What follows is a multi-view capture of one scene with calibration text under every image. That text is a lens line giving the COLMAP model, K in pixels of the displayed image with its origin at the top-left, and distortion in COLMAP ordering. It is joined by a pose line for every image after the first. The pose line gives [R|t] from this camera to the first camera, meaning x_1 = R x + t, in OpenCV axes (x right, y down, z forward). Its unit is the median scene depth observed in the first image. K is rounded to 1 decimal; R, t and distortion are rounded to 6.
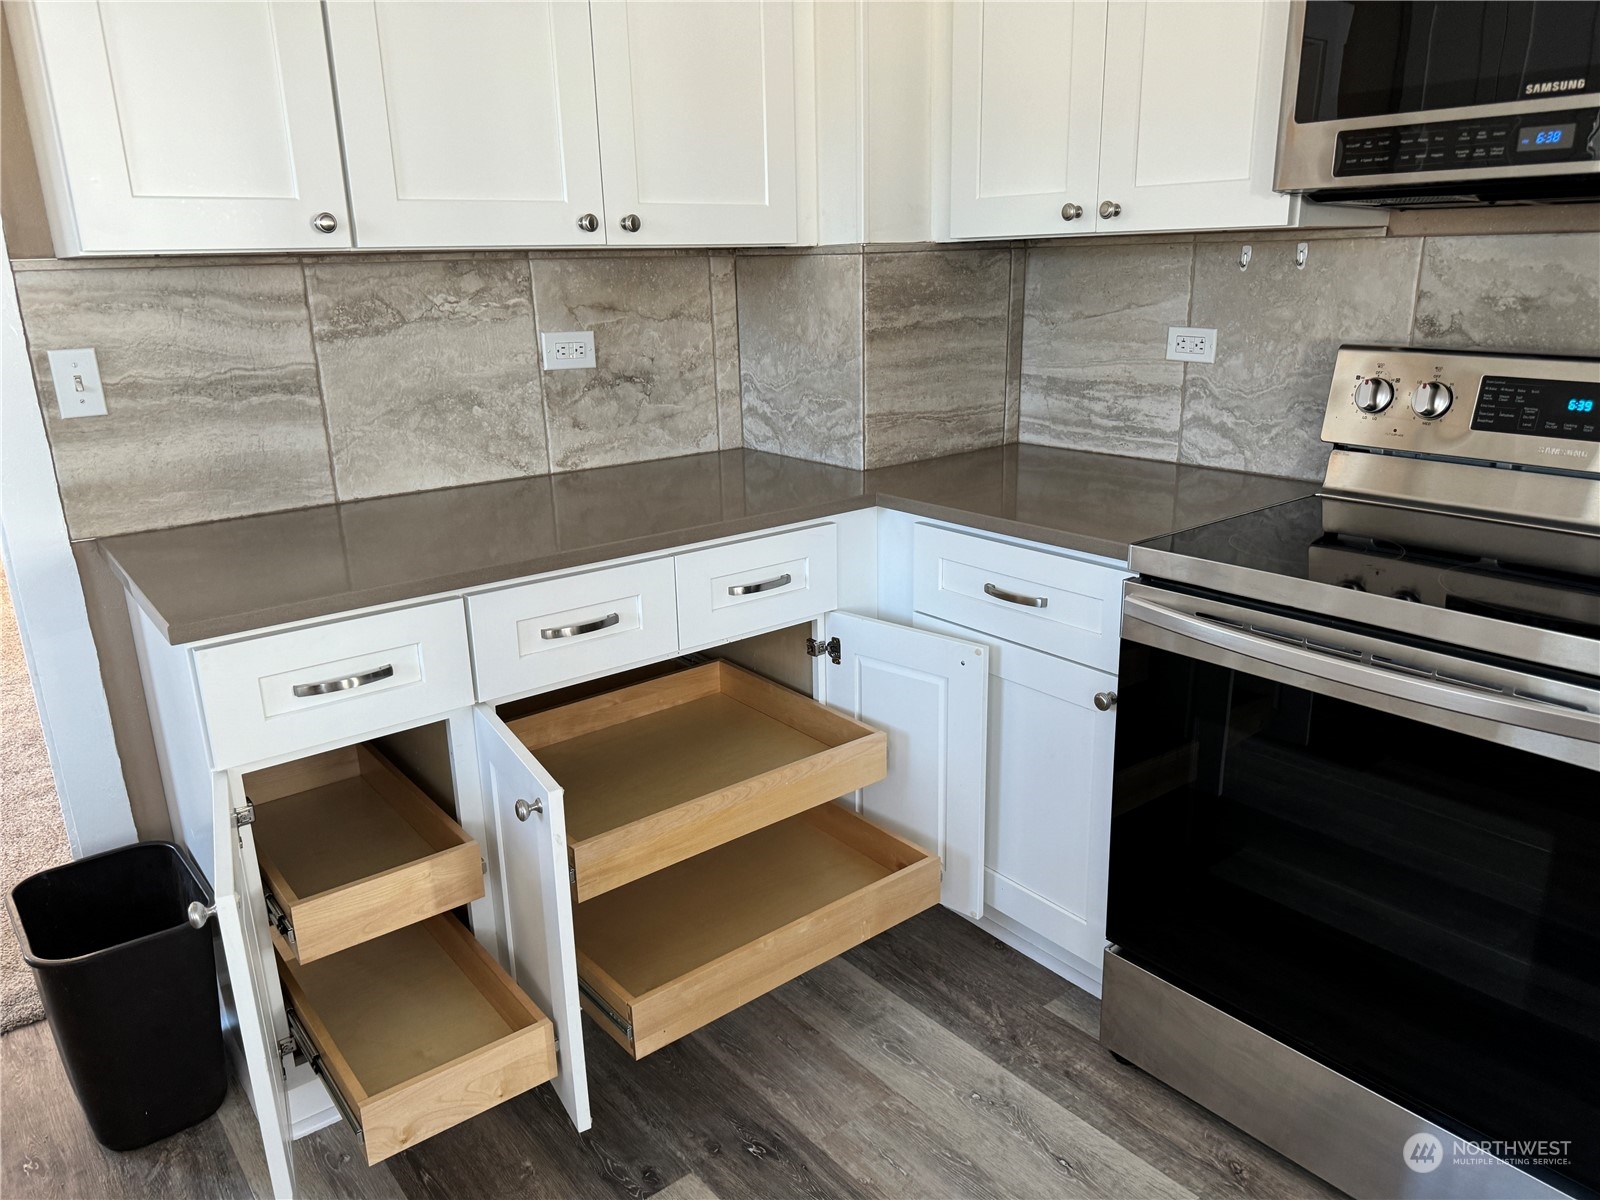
lens RADIAL K [[1131.5, 0, 804.0], [0, 1131.5, 604.5], [0, 0, 1]] dist [0.157376, -0.282284]
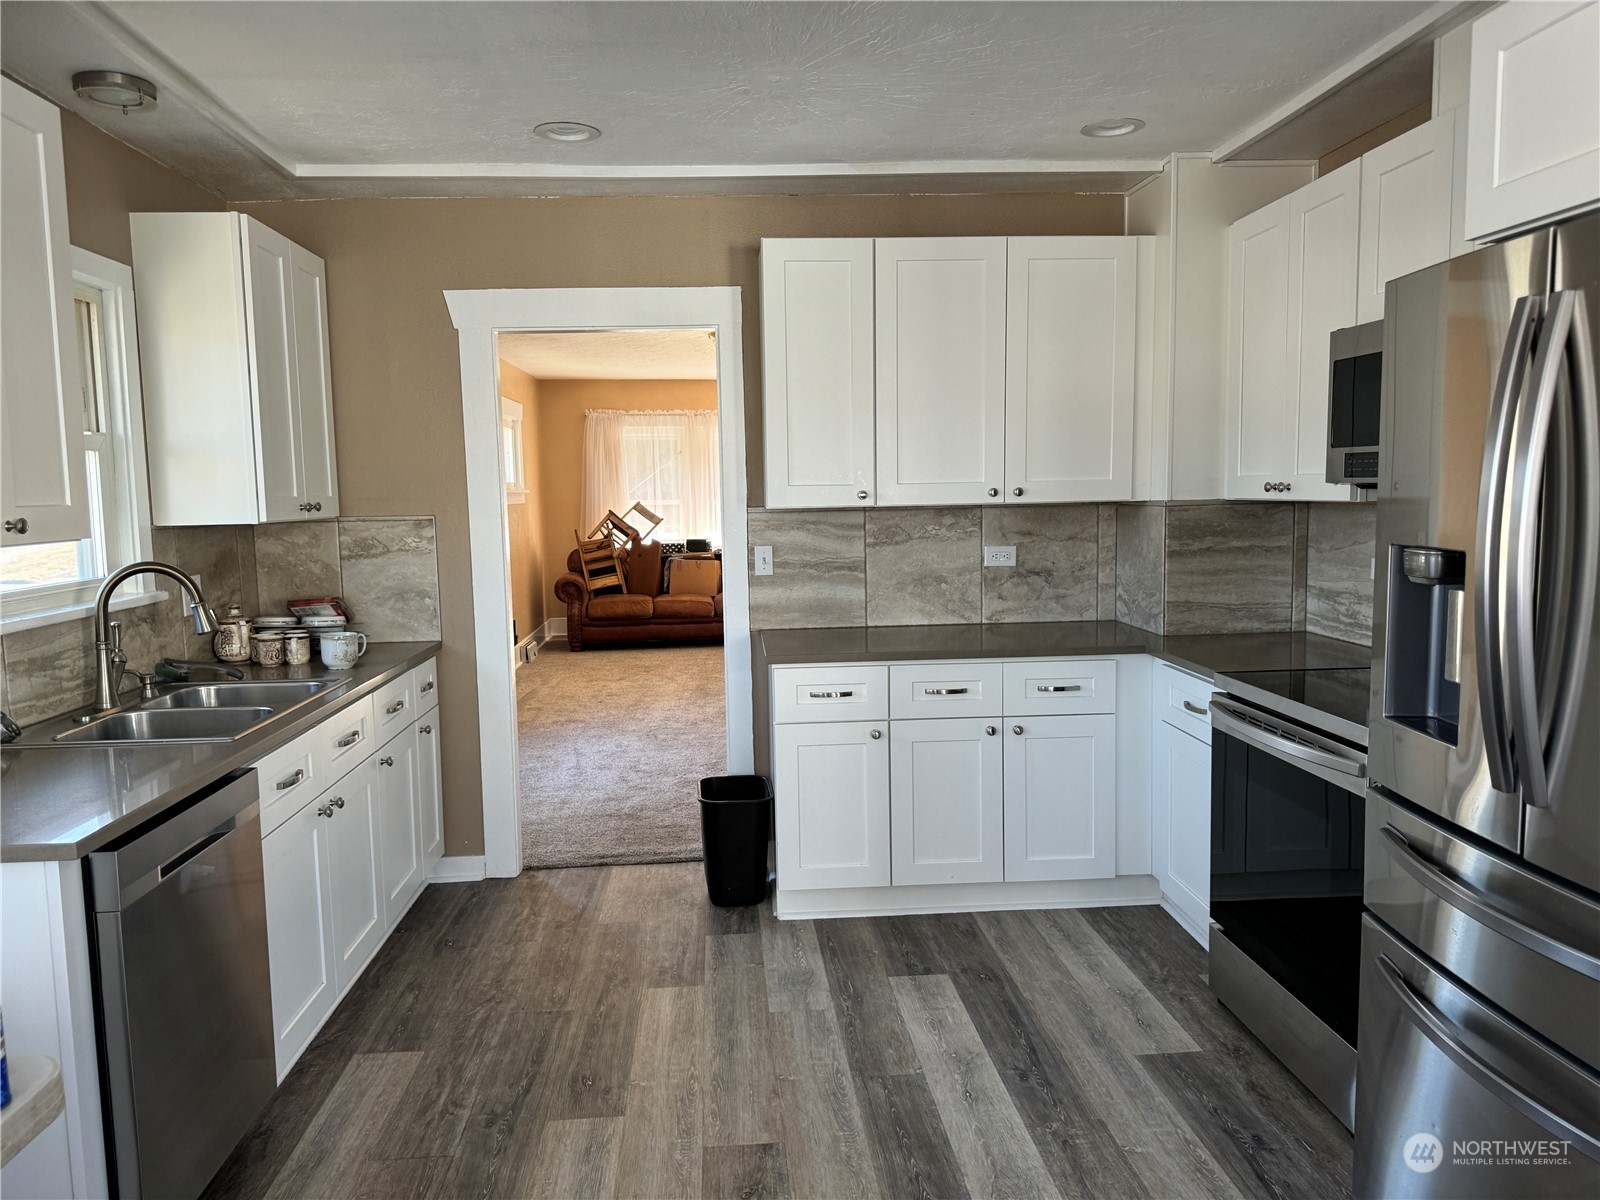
lens RADIAL K [[1131.5, 0, 804.0], [0, 1131.5, 604.5], [0, 0, 1]] dist [0.157376, -0.282284]
pose [[0.827649, 0.066731, -0.557265, 0.552469], [-0.165421, 0.977804, -0.128592, 0.133901], [0.536315, 0.198613, 0.820317, -0.617923]]
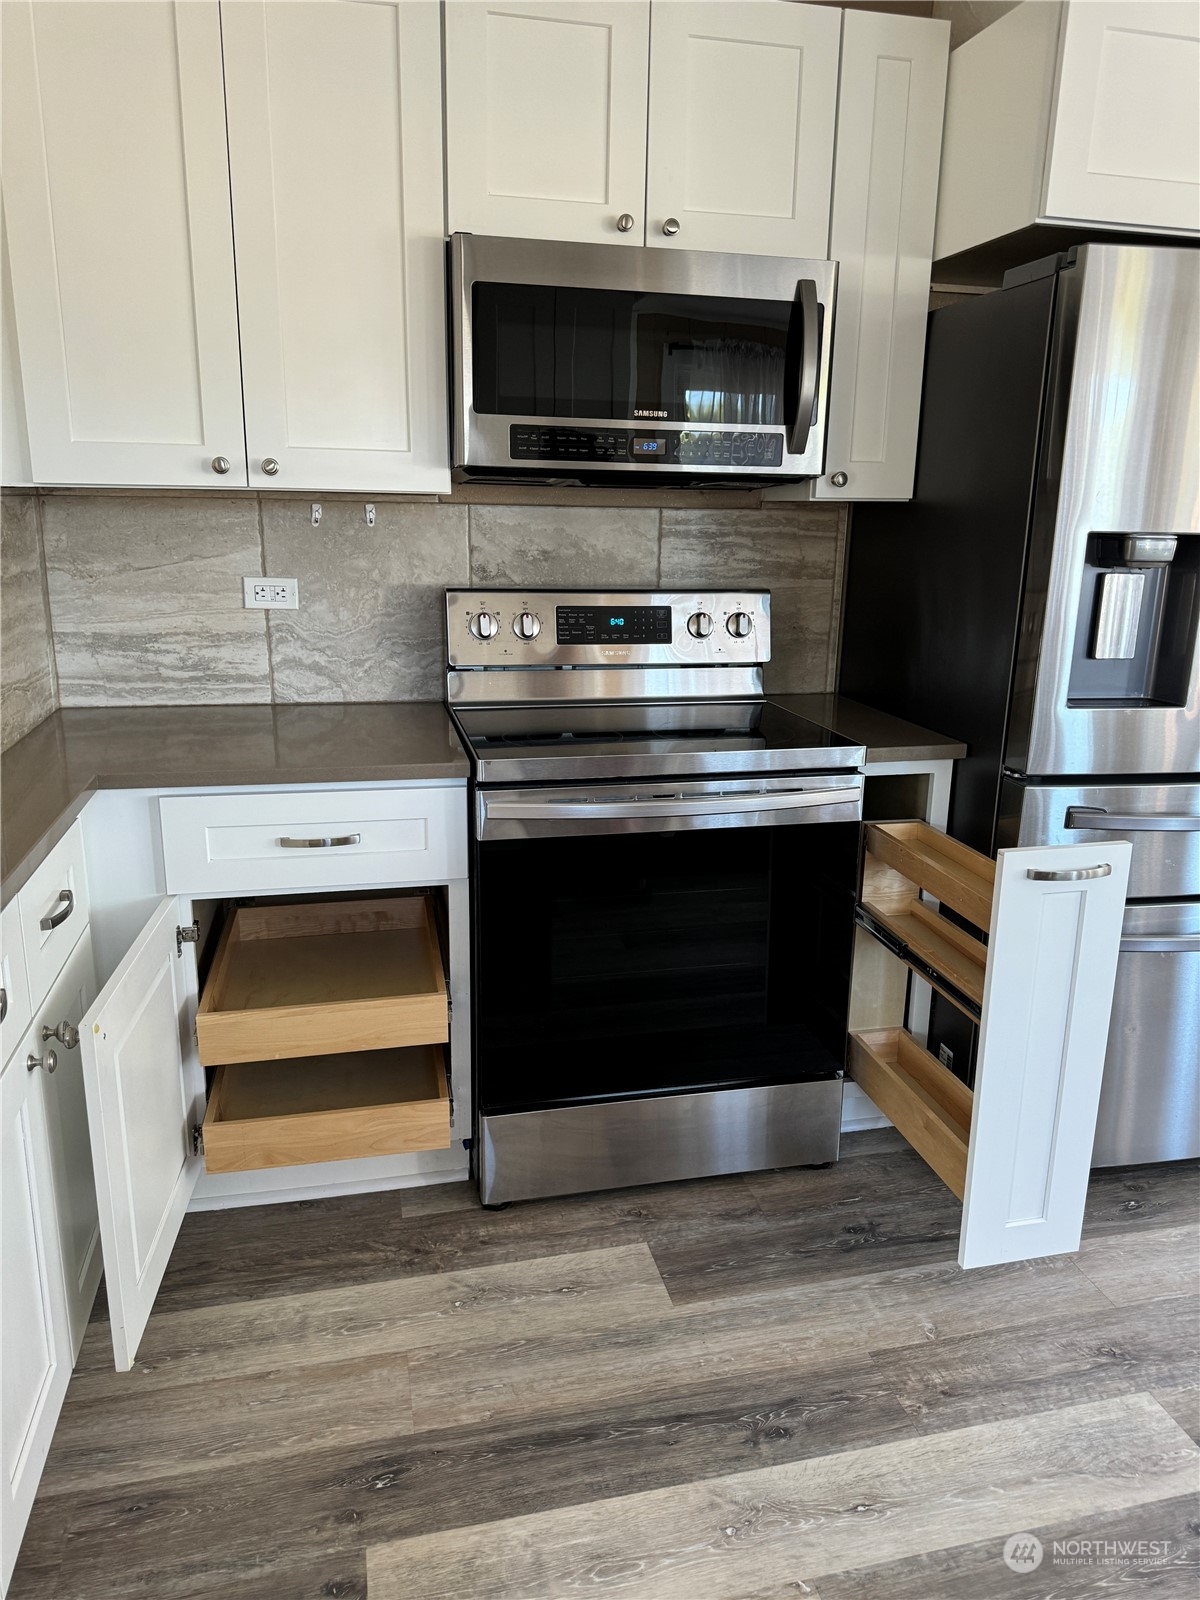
lens RADIAL K [[1135.2, 0, 600.6], [0, 1135.2, 808.7], [0, 0, 1]] dist [0.062764, -0.084703]
pose [[0.428700, -0.202880, 0.880373, -0.509135], [0.235325, 0.965898, 0.107997, -0.074394], [-0.872261, 0.160875, 0.461823, 0.272203]]
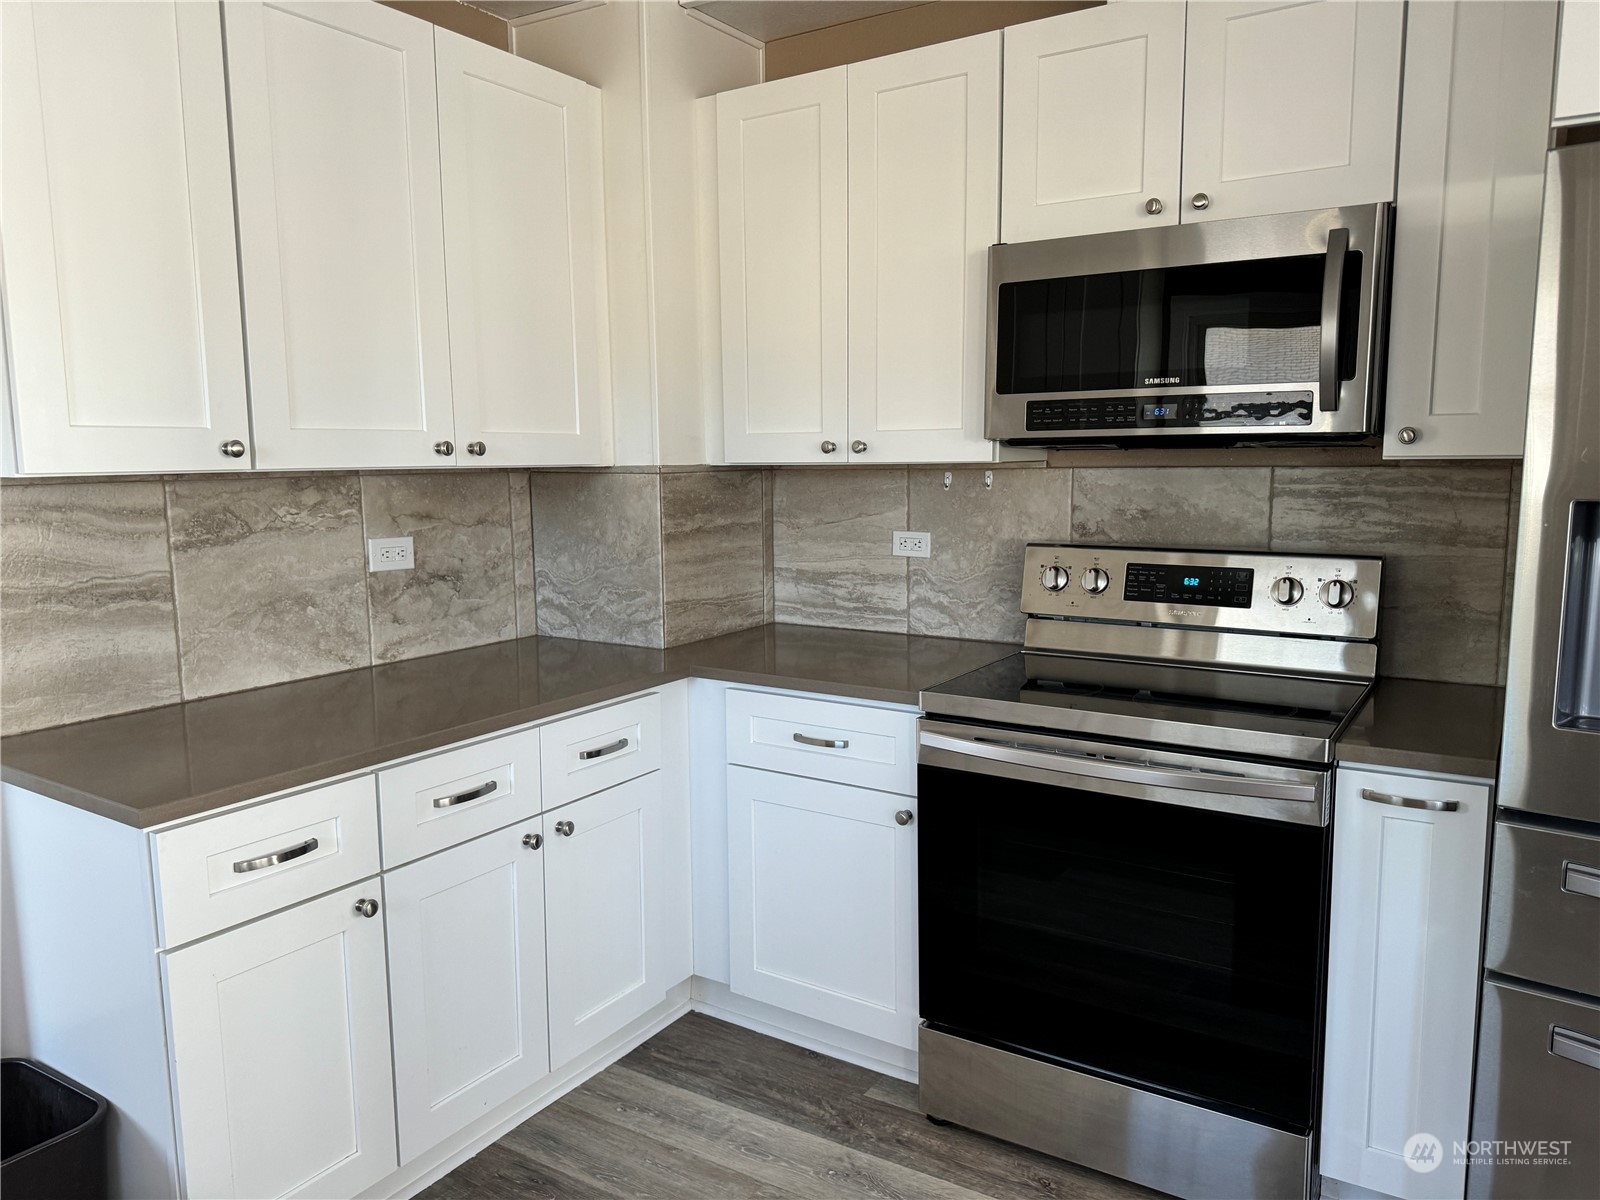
lens RADIAL K [[1131.5, 0, 804.0], [0, 1131.5, 604.5], [0, 0, 1]] dist [0.157376, -0.282284]
pose [[0.946358, -0.029391, 0.321781, -0.195326], [0.082792, 0.984666, -0.153551, 0.029531], [-0.312334, 0.171955, 0.934280, -0.152875]]
